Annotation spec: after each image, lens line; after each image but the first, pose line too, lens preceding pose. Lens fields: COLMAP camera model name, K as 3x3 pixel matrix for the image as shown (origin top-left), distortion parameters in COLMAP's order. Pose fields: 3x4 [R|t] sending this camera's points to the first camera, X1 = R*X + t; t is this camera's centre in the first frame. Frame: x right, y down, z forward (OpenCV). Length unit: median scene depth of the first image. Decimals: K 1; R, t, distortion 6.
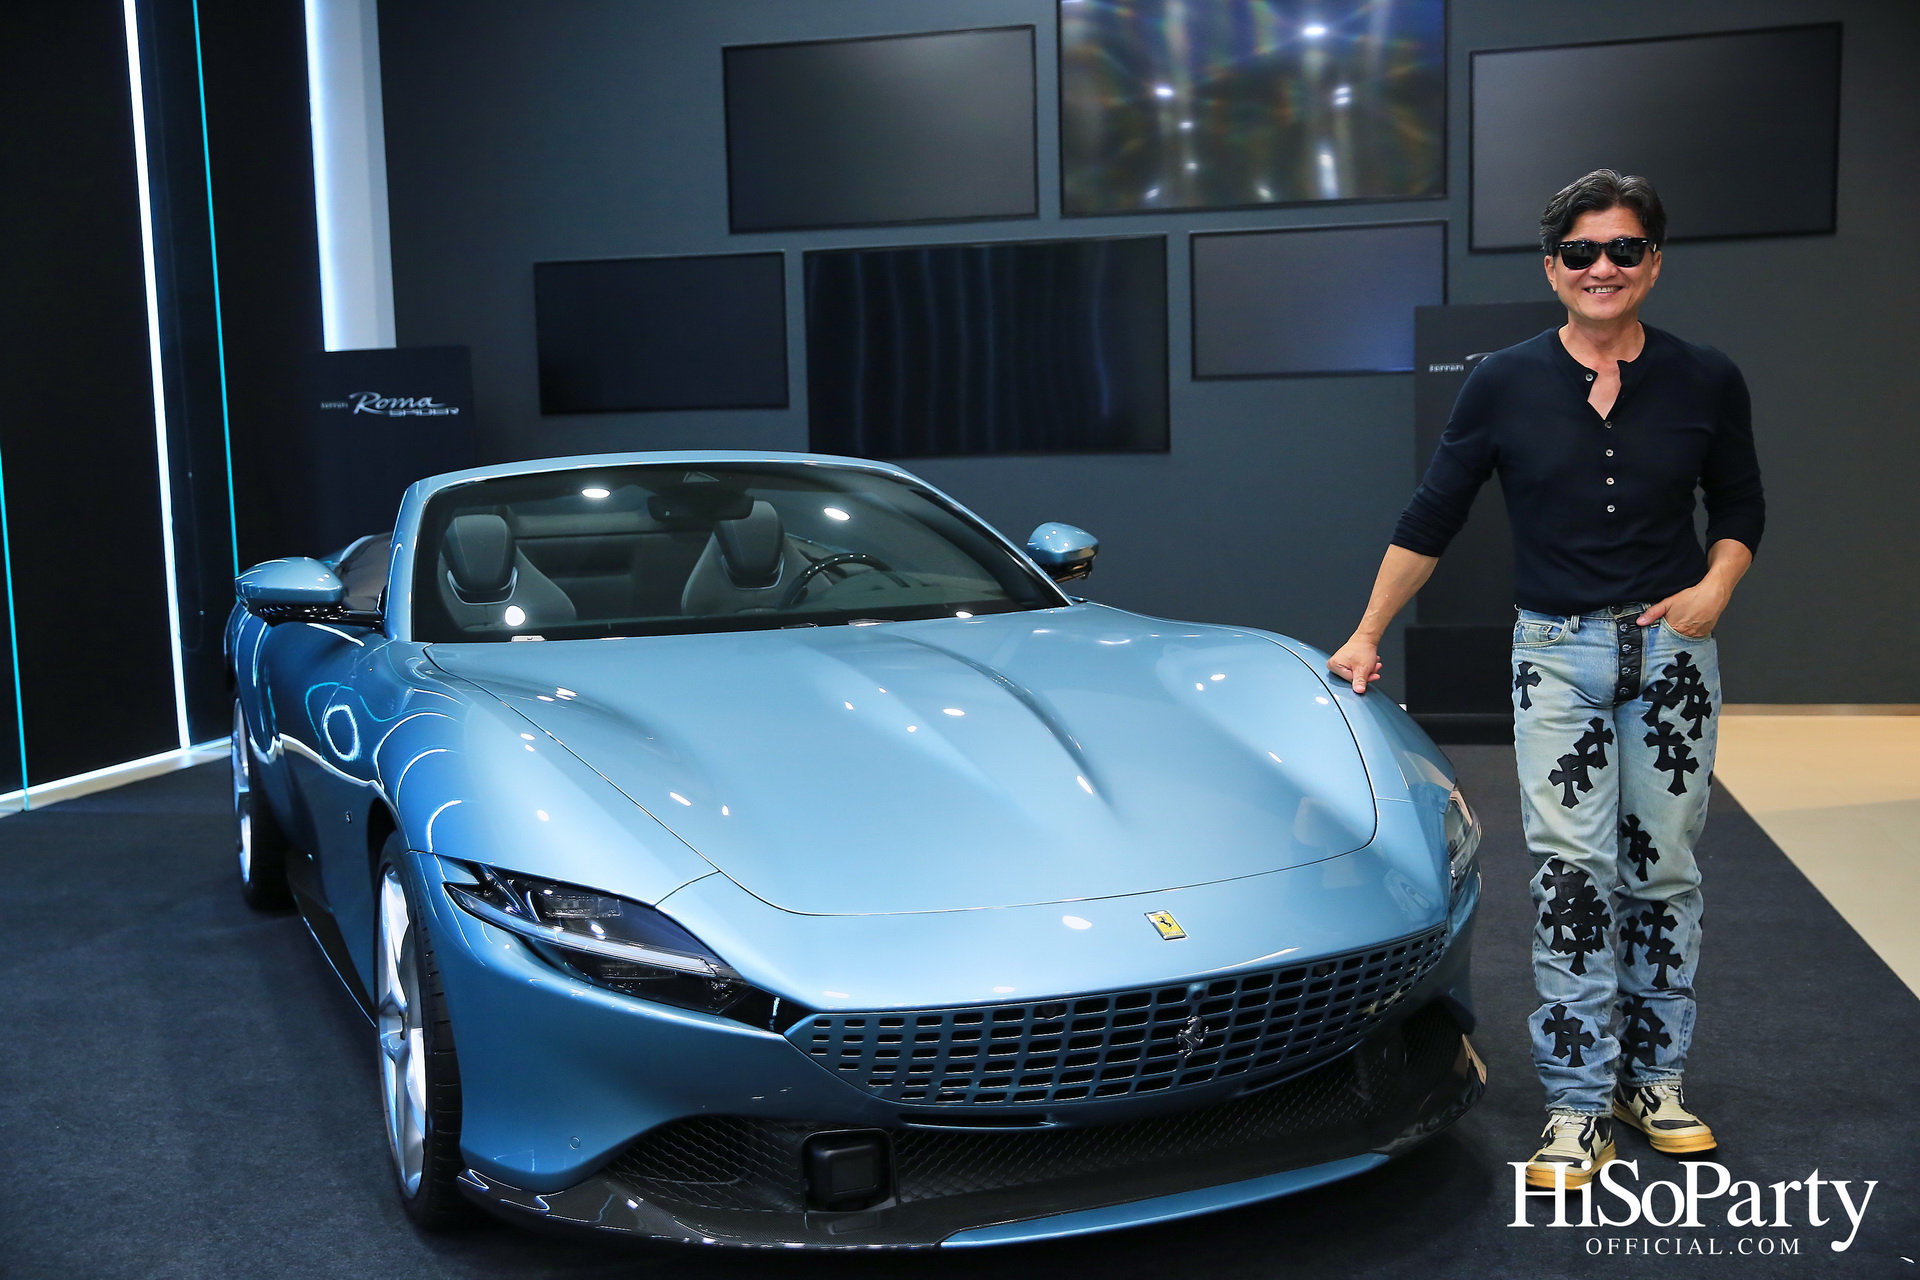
lens RADIAL K [[2013.1, 0, 960.0], [0, 2013.1, 640.0], [0, 0, 1]] dist [0.018242, 0.045182]
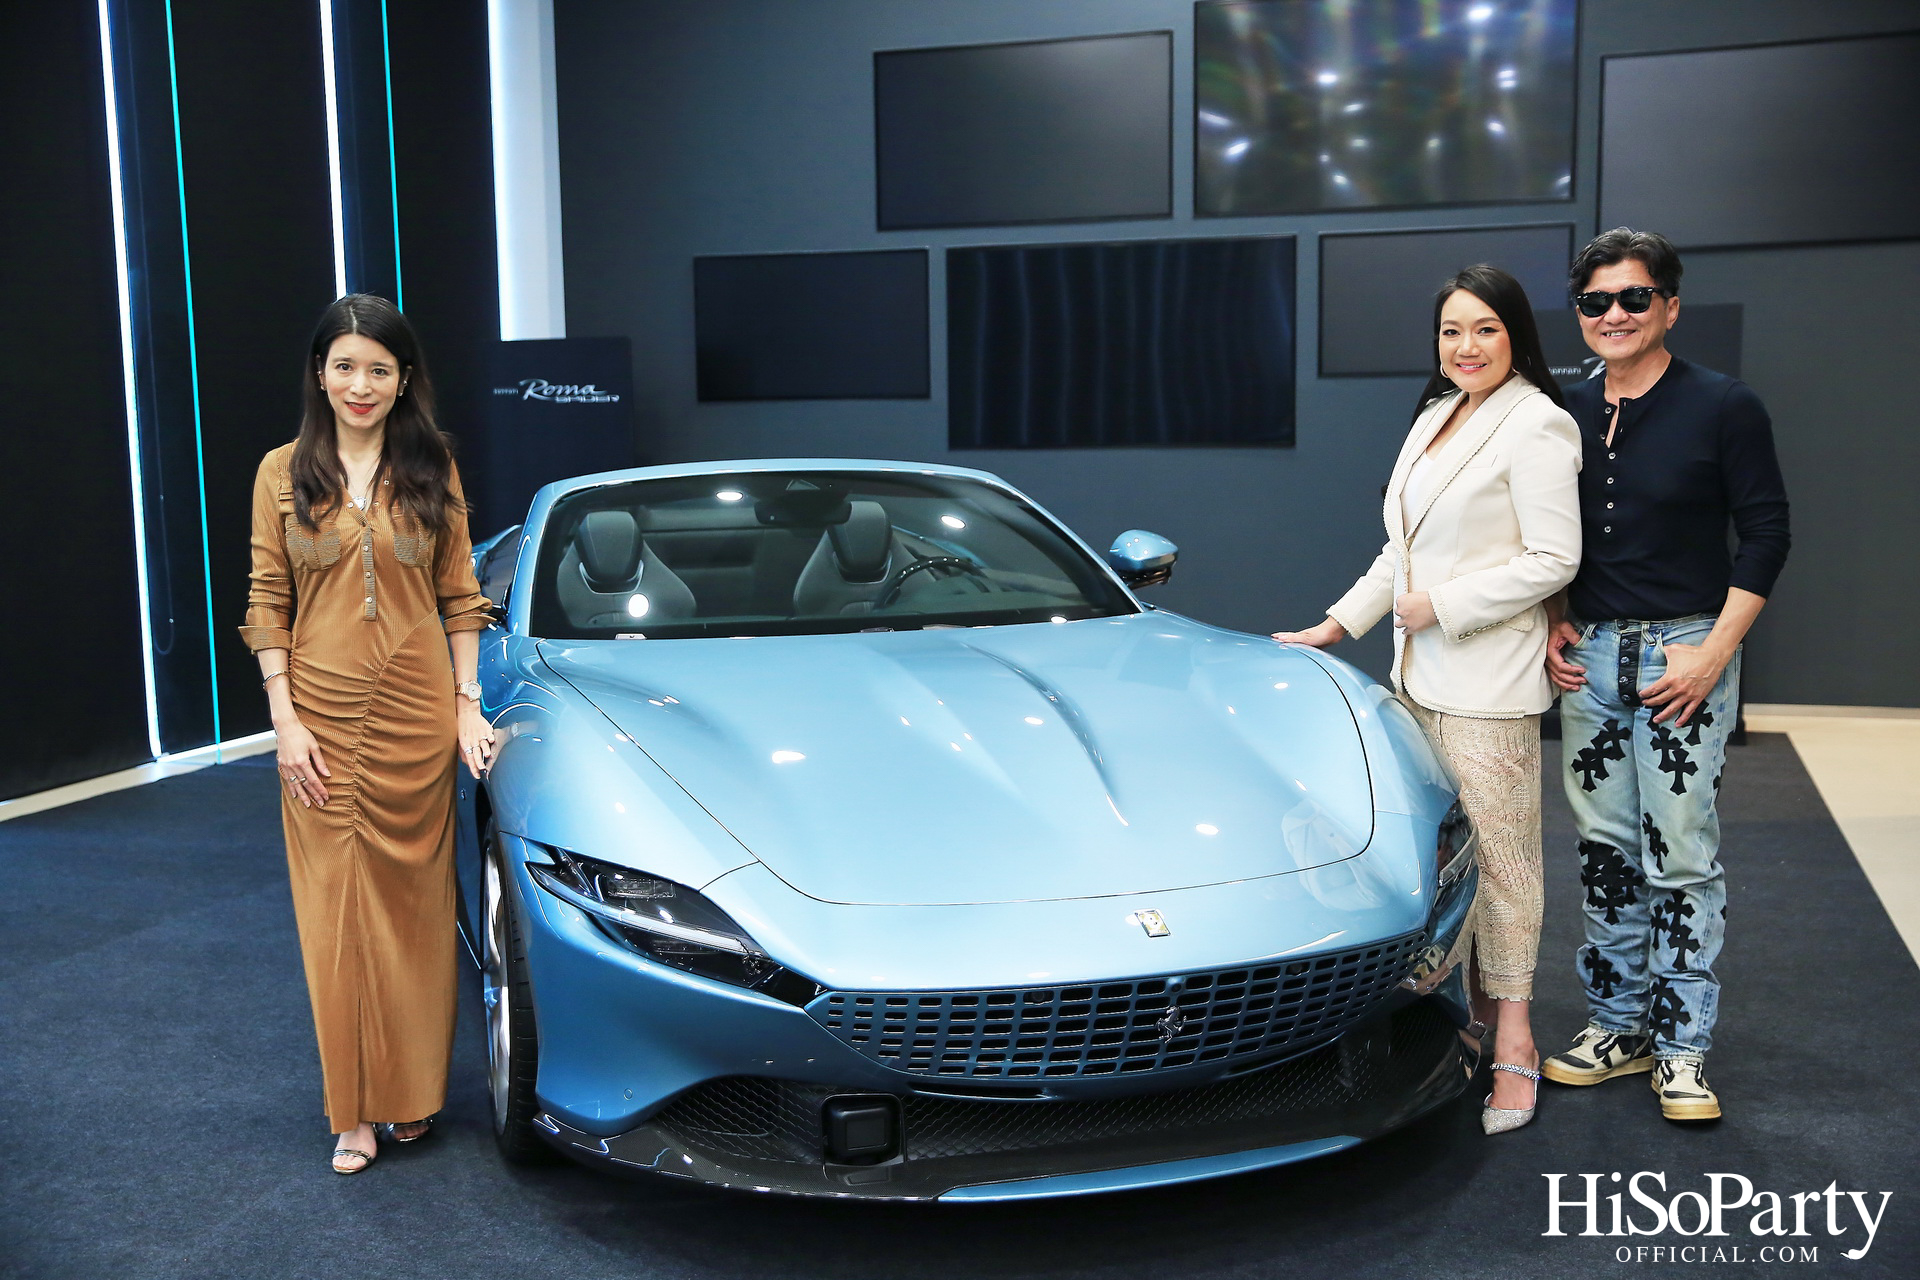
lens RADIAL K [[1994.0, 0, 960.0], [0, 1994.0, 640.0], [0, 0, 1]] dist [0.012104, 0.008826]
pose [[0.995541, 0.023939, -0.091246, 0.074652], [-0.022255, 0.999564, 0.019428, -0.027238], [0.091671, -0.017310, 0.995639, -0.082910]]
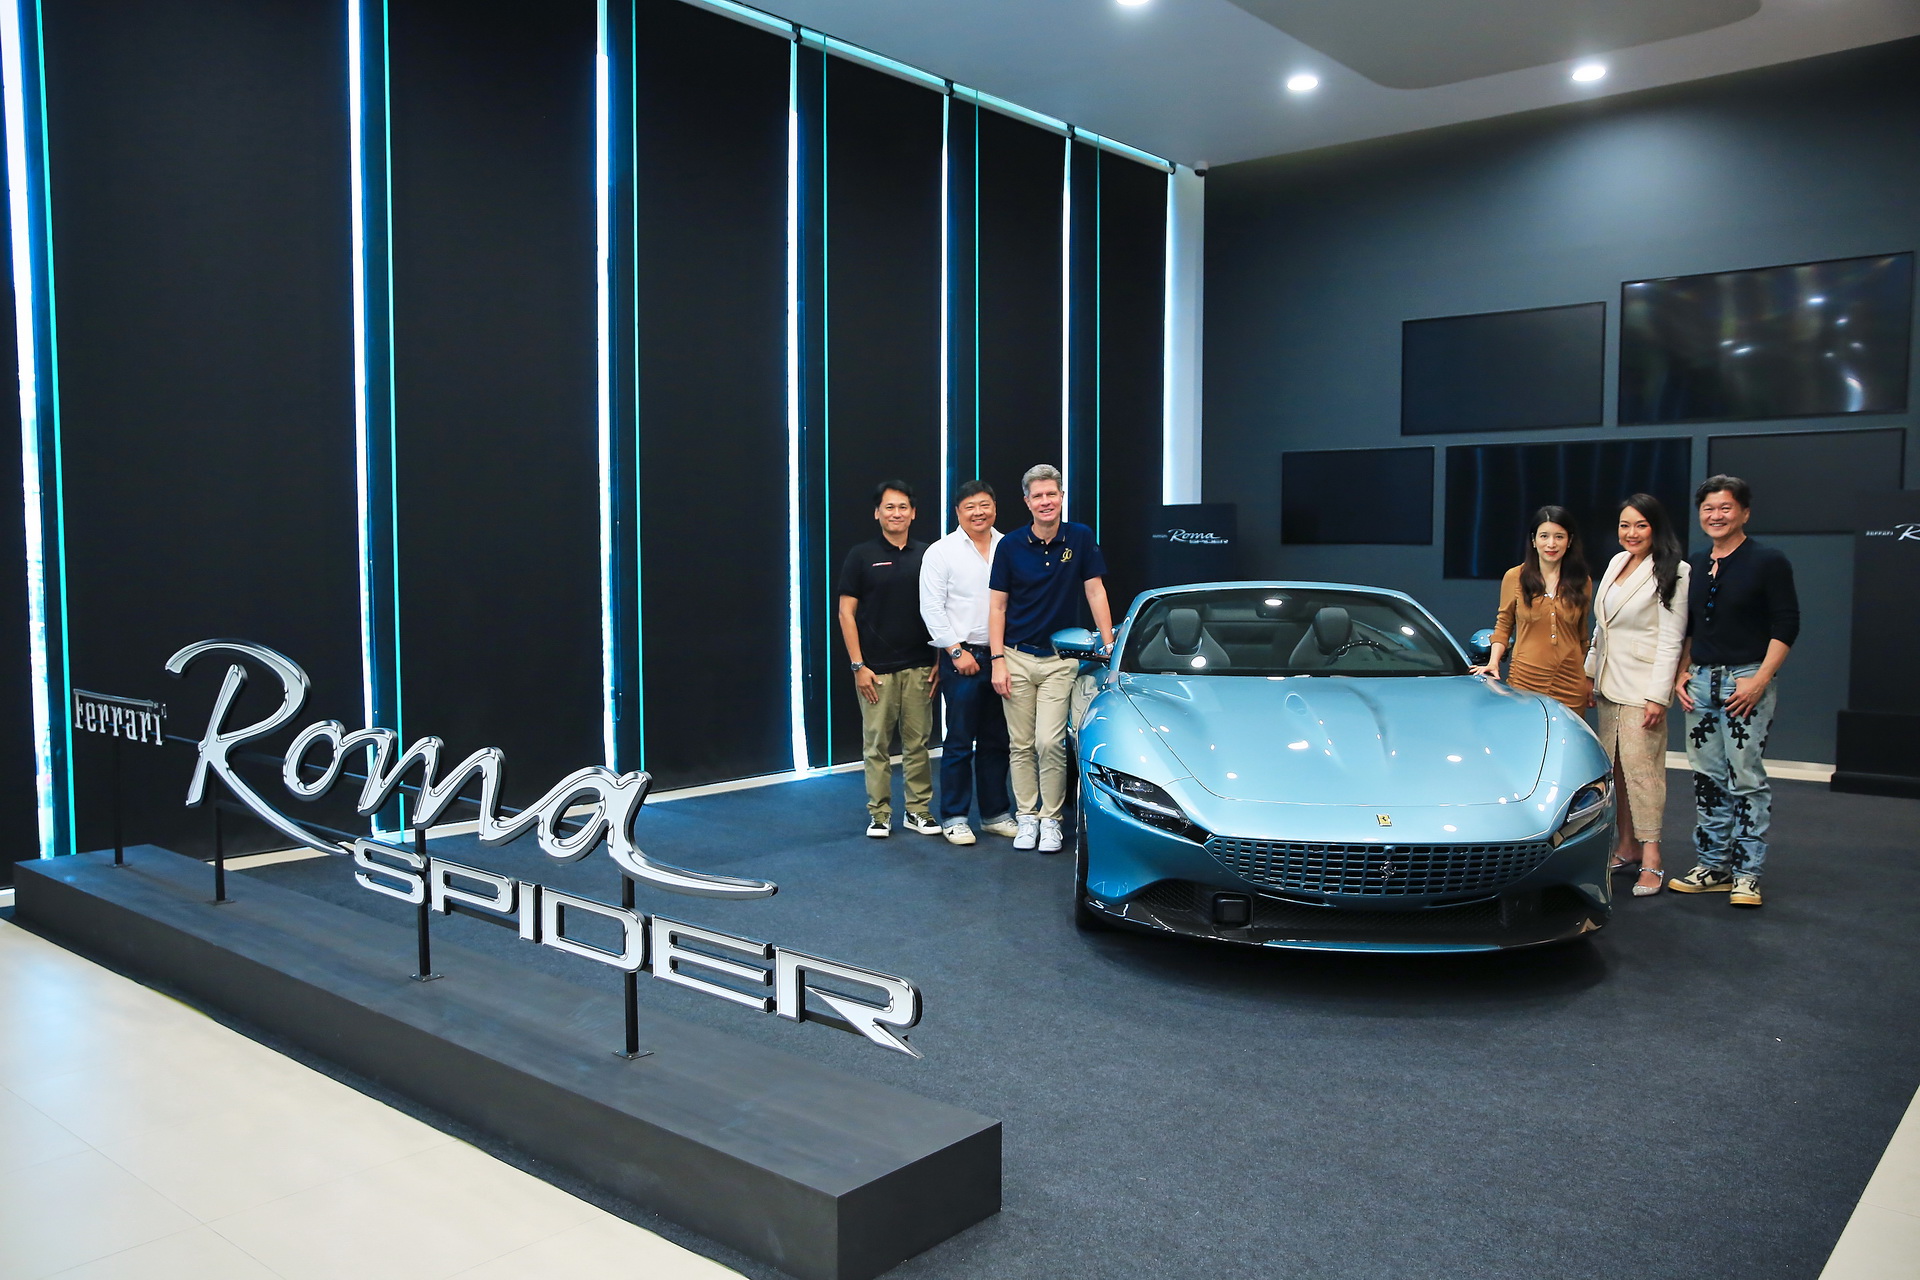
lens RADIAL K [[1487.6, 0, 960.0], [0, 1487.6, 640.0], [0, 0, 1]] dist [-0.085027, 0.110294]
pose [[0.883666, 0.056145, -0.464738, 0.344238], [-0.069905, 0.997476, -0.012414, -0.000850], [0.462868, 0.043457, 0.885361, -0.510926]]
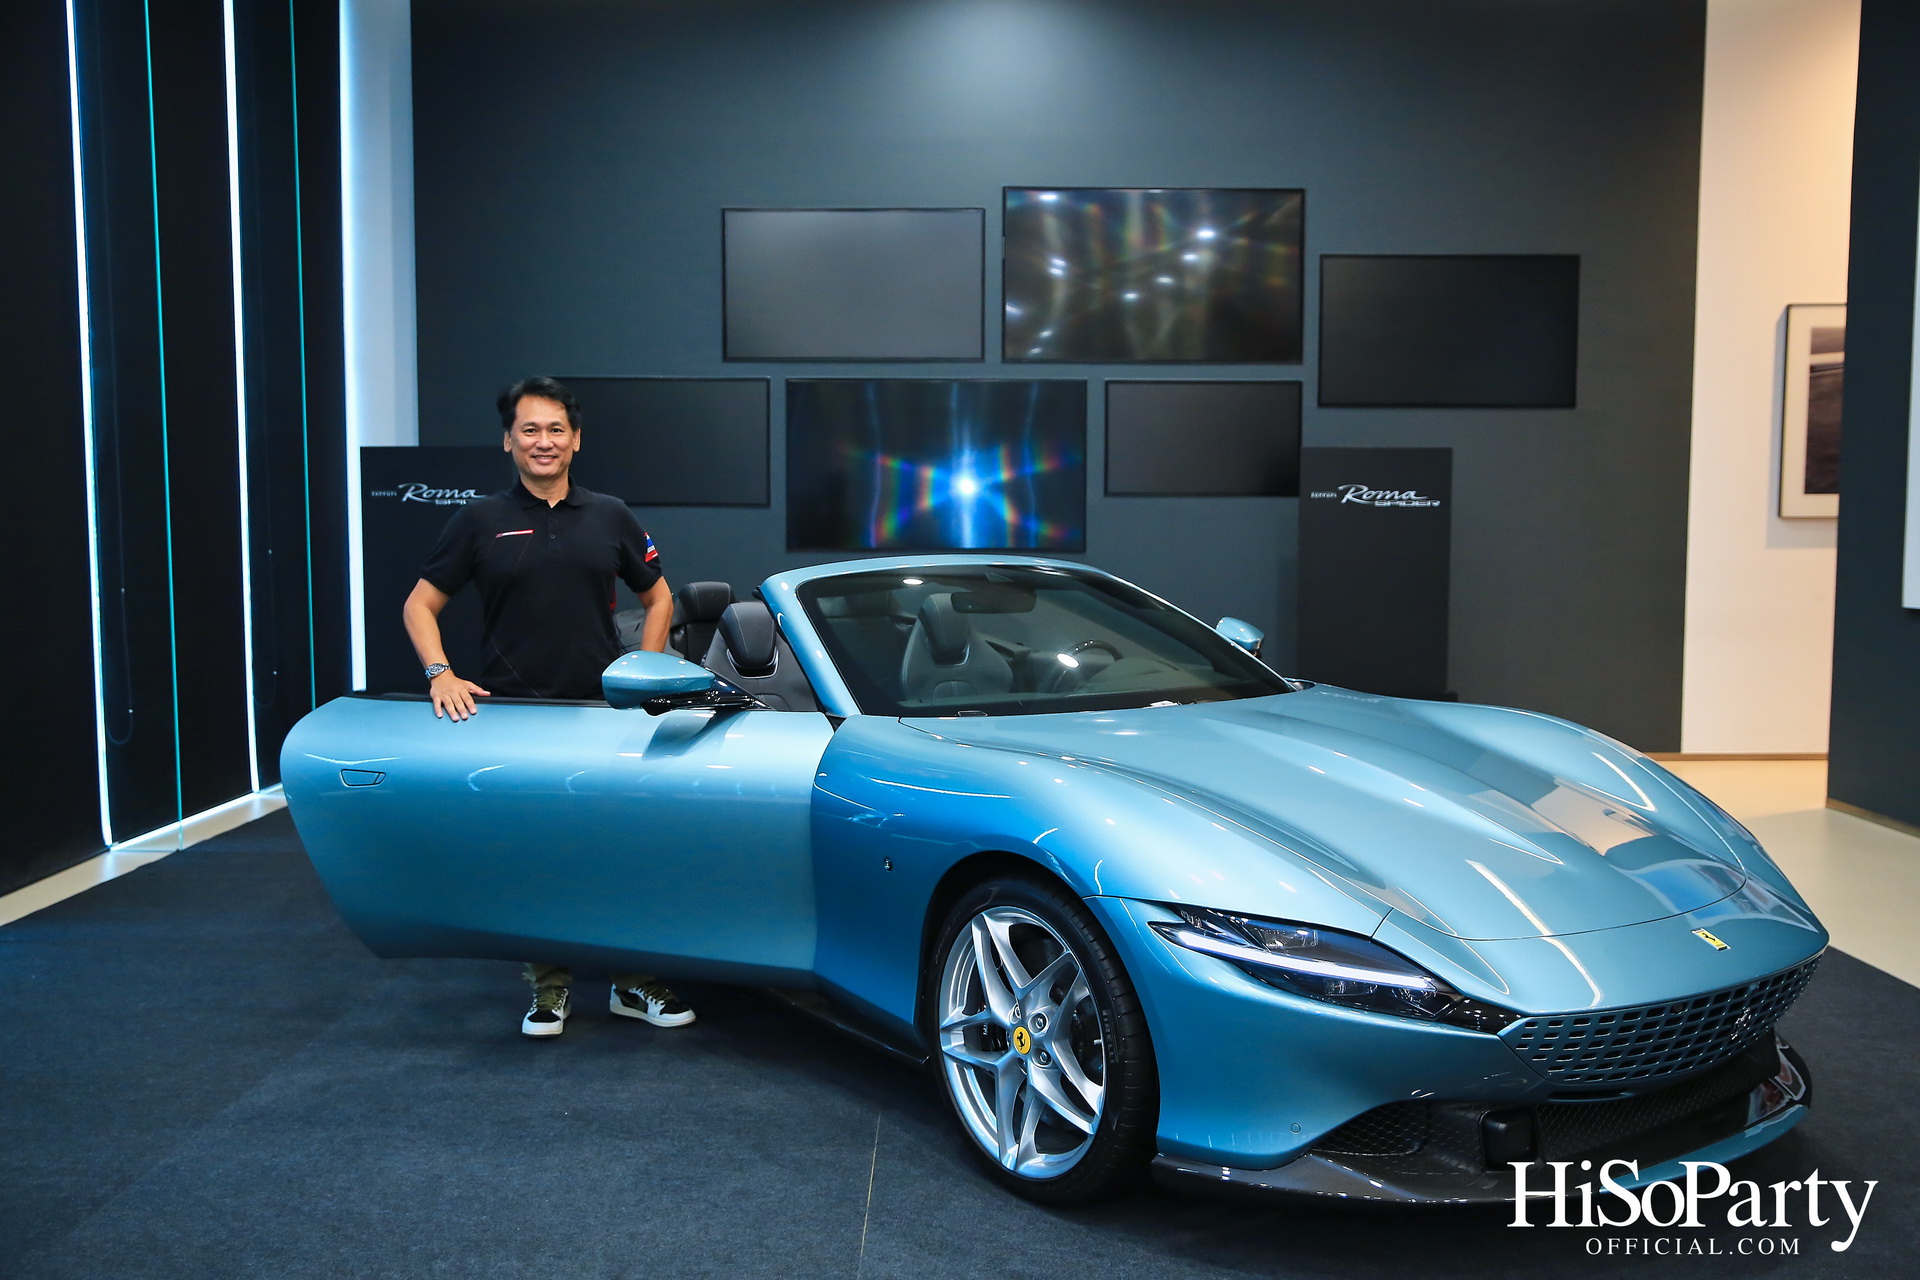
lens RADIAL K [[1654.4, 0, 960.0], [0, 1654.4, 640.0], [0, 0, 1]] dist [-0.022894, 0.011746]
pose [[0.976007, 0.014333, 0.217268, -0.498025], [-0.007687, 0.999477, -0.031403, -0.014881], [-0.217605, 0.028979, 0.975607, 0.032783]]
